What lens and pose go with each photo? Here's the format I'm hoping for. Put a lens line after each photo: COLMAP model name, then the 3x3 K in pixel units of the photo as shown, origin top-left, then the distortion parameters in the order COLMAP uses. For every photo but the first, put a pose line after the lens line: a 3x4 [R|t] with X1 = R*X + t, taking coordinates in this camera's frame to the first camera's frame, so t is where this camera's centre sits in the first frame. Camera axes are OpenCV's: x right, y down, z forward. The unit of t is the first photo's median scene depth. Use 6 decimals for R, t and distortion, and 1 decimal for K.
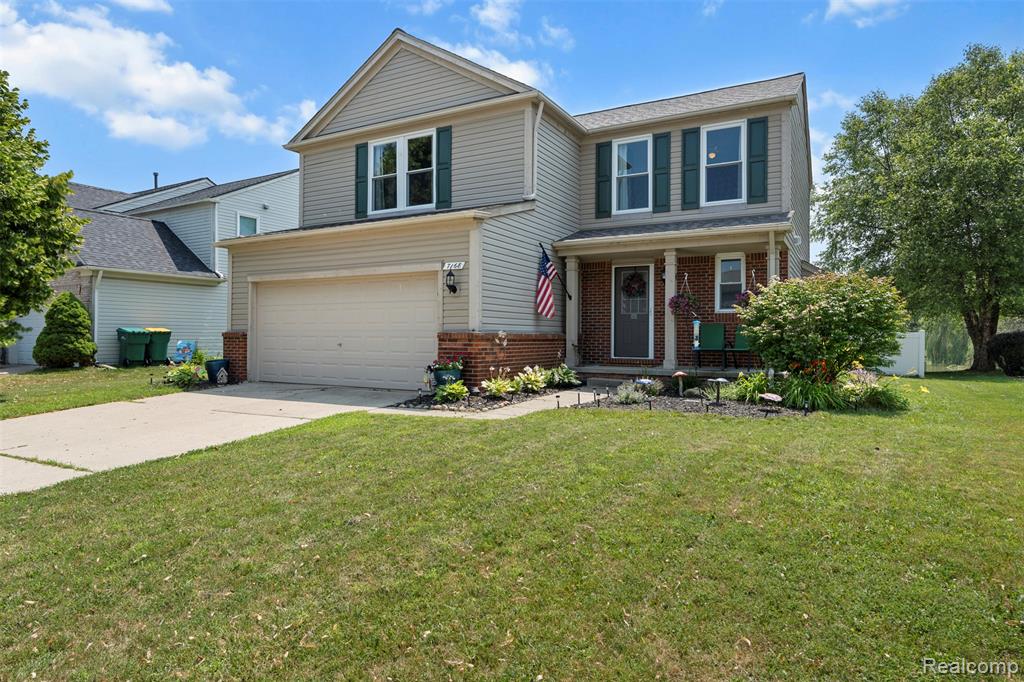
lens RADIAL K [[598.1, 0, 512.8], [0, 598.1, 338.1], [0, 0, 1]] dist [-0.001439, -0.000722]
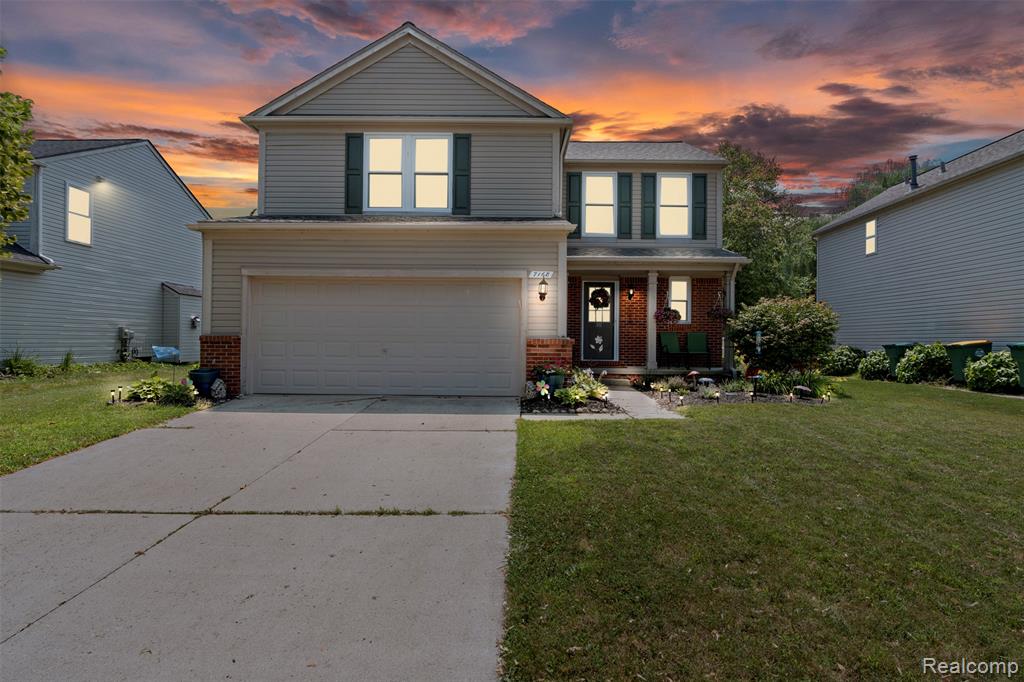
lens RADIAL K [[536.4, 0, 513.7], [0, 536.4, 342.7], [0, 0, 1]] dist [-0.002686, 0.000308]
pose [[0.878518, 0.002240, 0.477704, -0.468451], [-0.003703, 0.999991, 0.002120, -0.003130], [-0.477695, -0.003631, 0.878518, 0.161510]]
